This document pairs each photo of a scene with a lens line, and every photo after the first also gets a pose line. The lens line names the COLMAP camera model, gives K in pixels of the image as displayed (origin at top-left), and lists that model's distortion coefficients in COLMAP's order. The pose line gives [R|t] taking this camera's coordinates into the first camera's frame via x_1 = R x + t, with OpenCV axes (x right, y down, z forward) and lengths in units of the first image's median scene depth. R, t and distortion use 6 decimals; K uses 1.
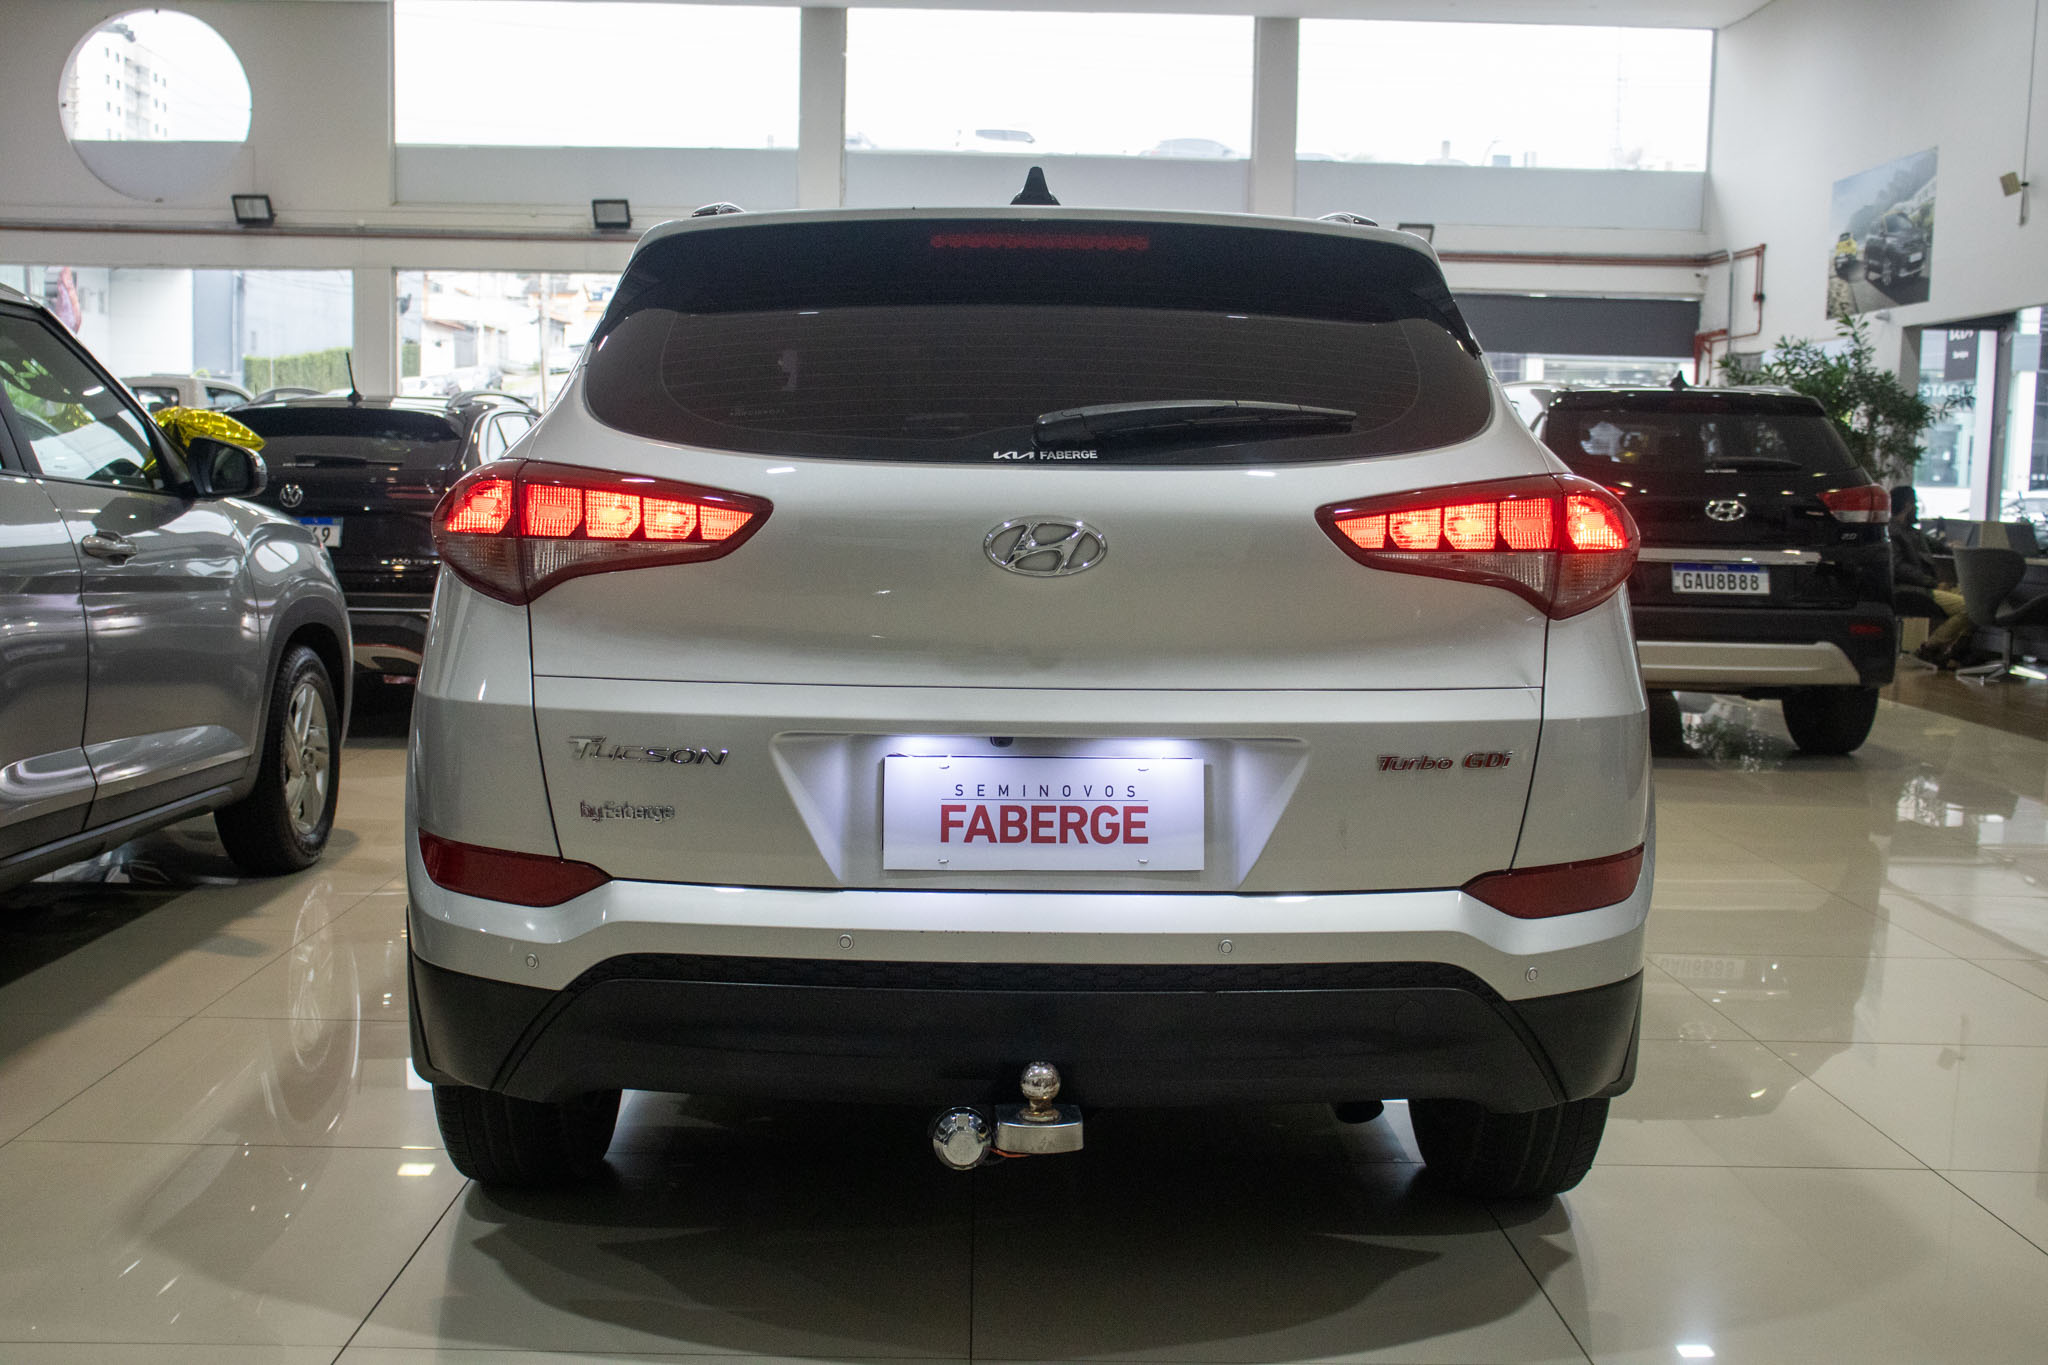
lens RADIAL K [[2095.7, 0, 1019.5], [0, 2095.7, 677.6], [0, 0, 1]] dist [-0.055133, 0.000000]
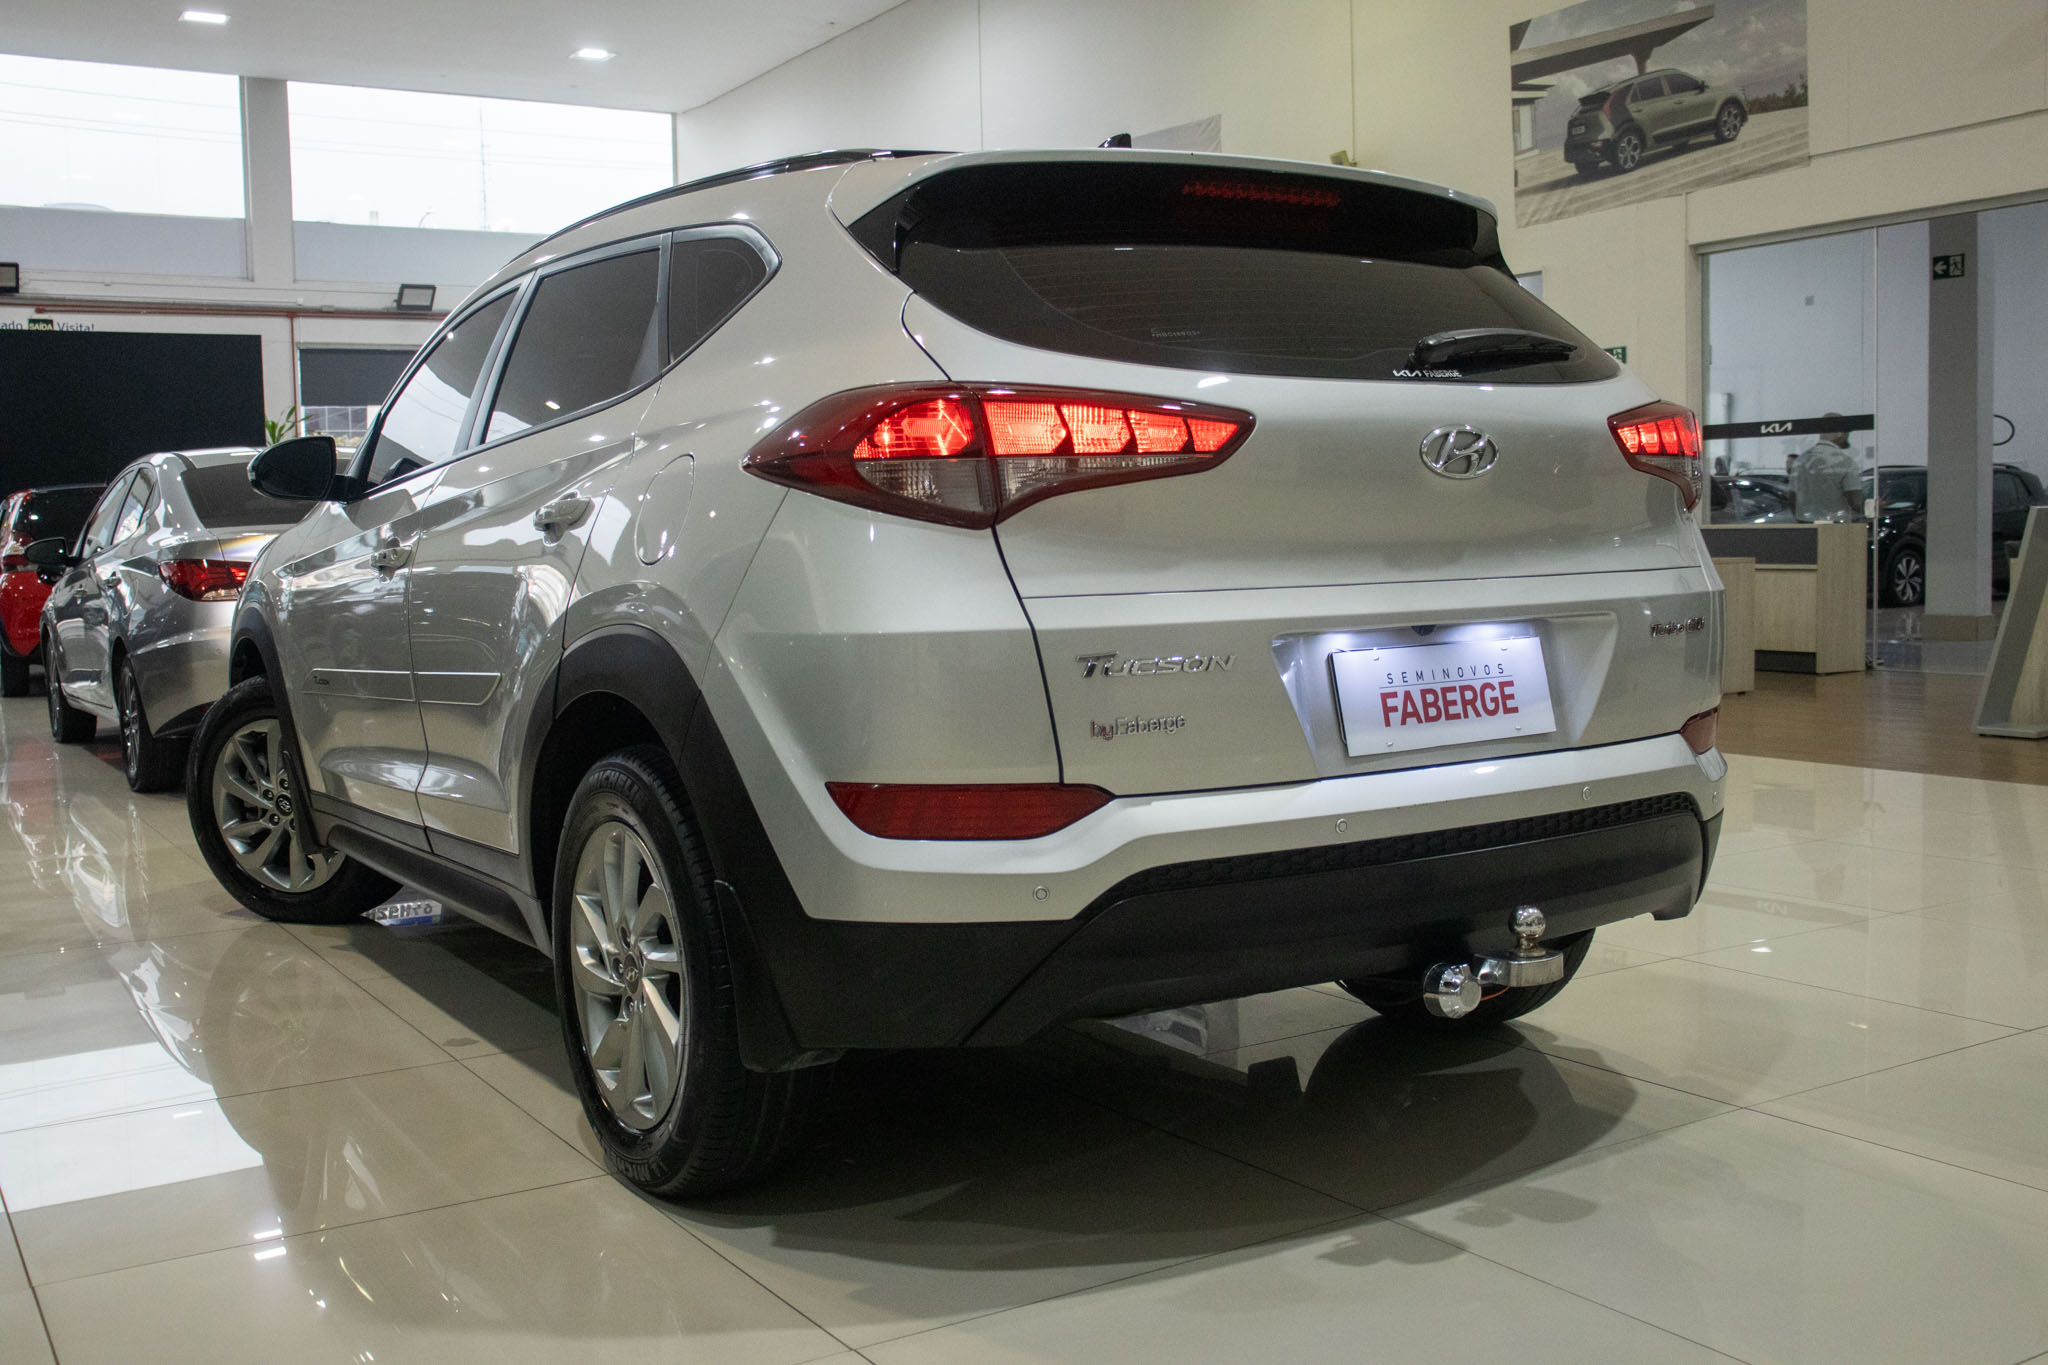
lens RADIAL K [[1972.9, 0, 1032.7], [0, 1972.9, 670.3], [0, 0, 1]] dist [-0.076329, 0.000000]
pose [[0.848558, -0.074310, 0.523858, -0.723393], [0.088747, 0.996051, -0.002464, 0.035365], [-0.521607, 0.048582, 0.851802, 0.222761]]
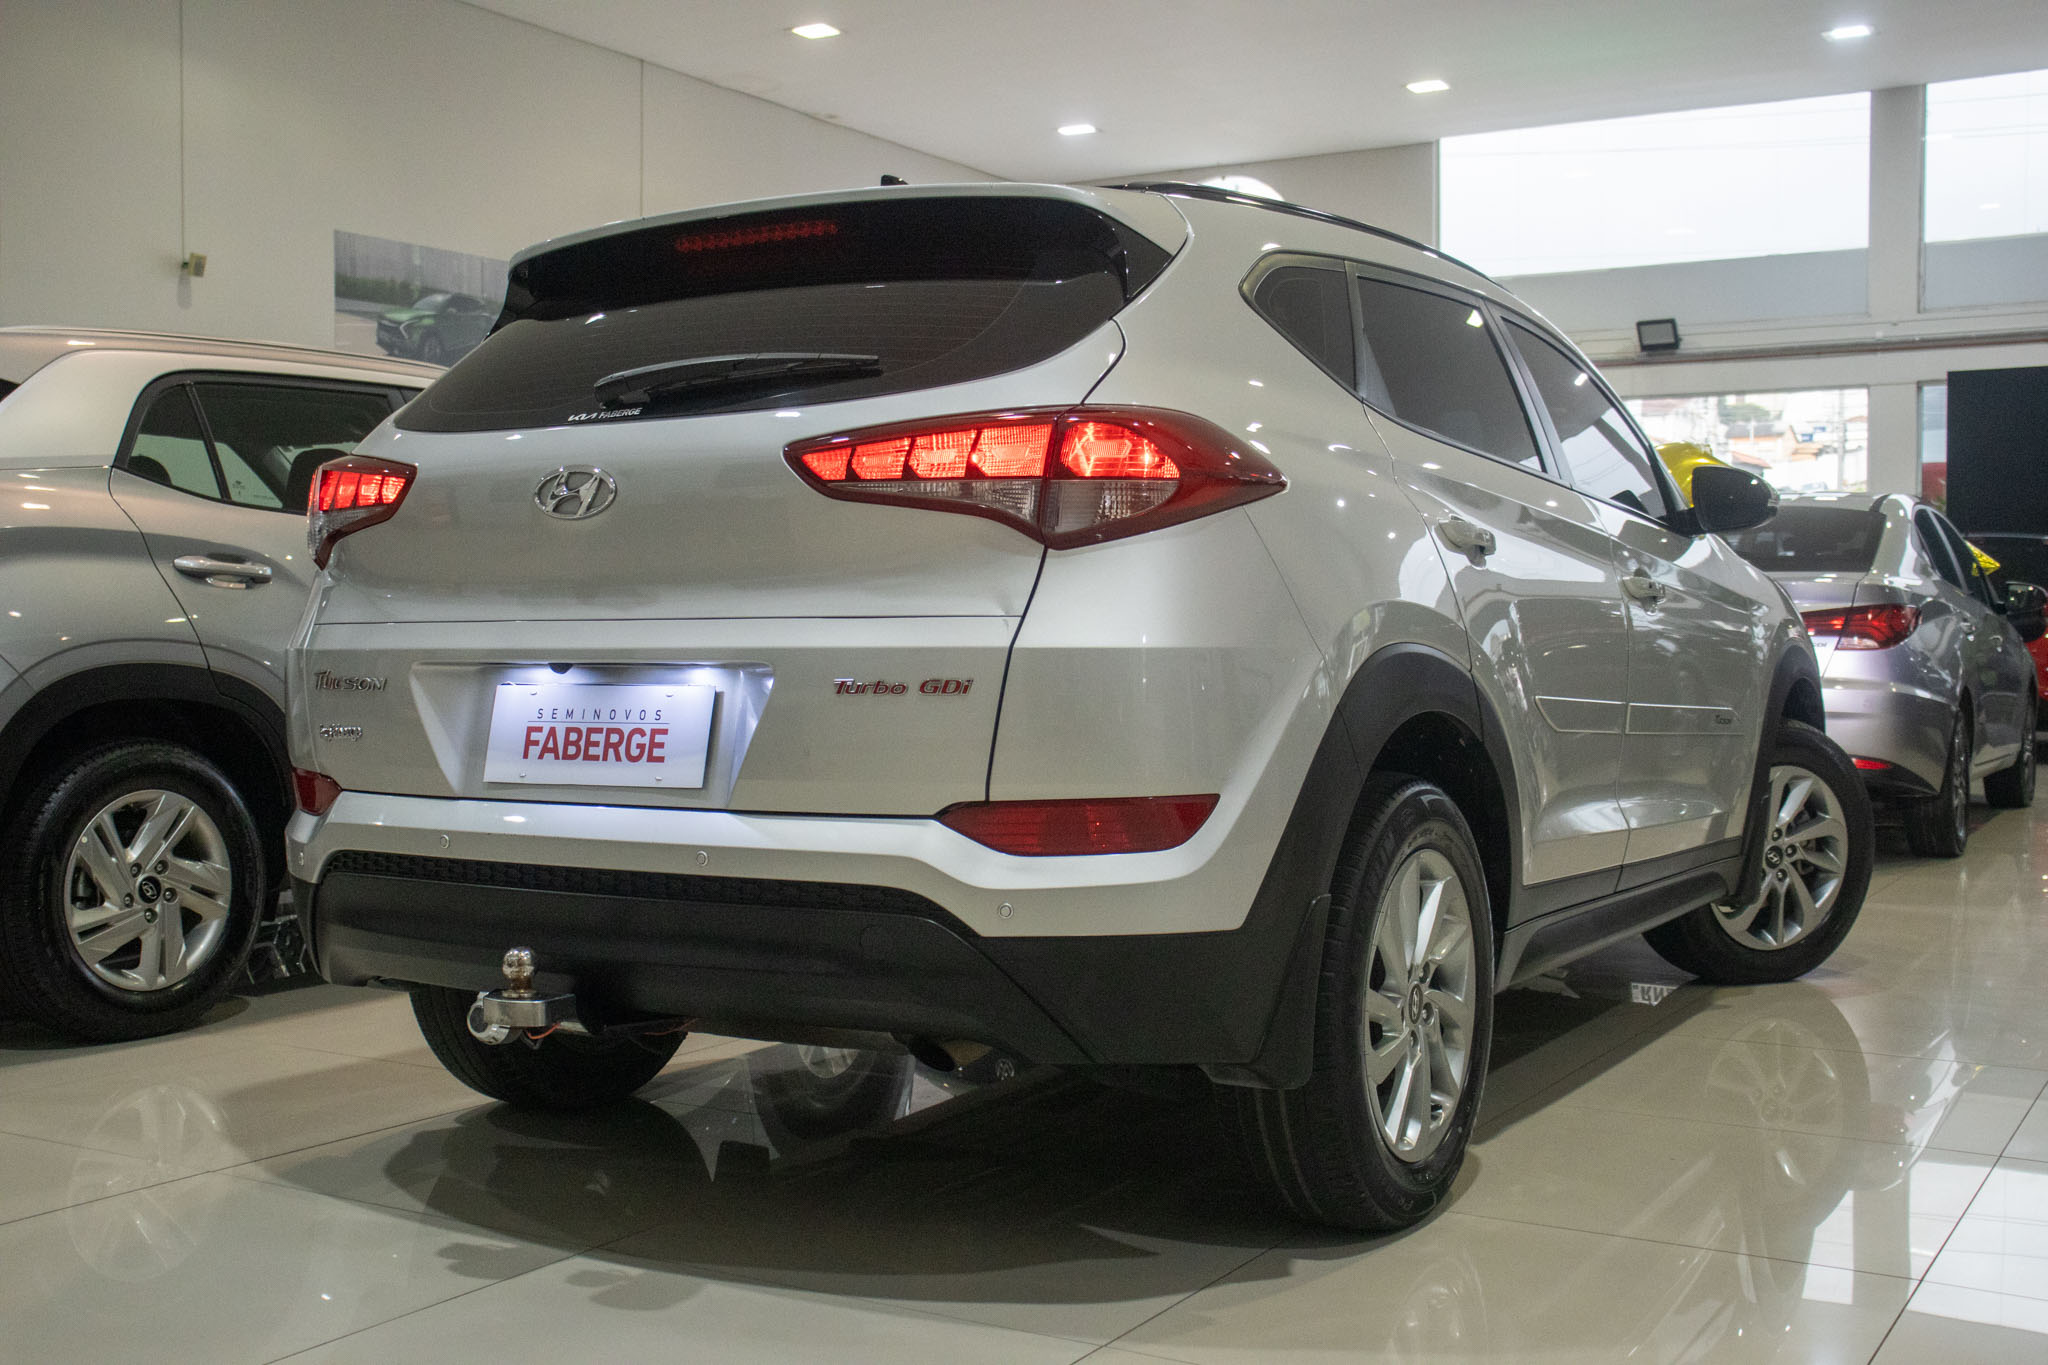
lens RADIAL K [[2214.5, 0, 1019.9], [0, 2214.5, 693.0], [0, 0, 1]] dist [-0.037829, 0.000000]
pose [[0.846048, -0.005281, -0.533080, 0.826039], [-0.033477, 0.997451, -0.063011, 0.109099], [0.532054, 0.071156, 0.843715, 0.129559]]
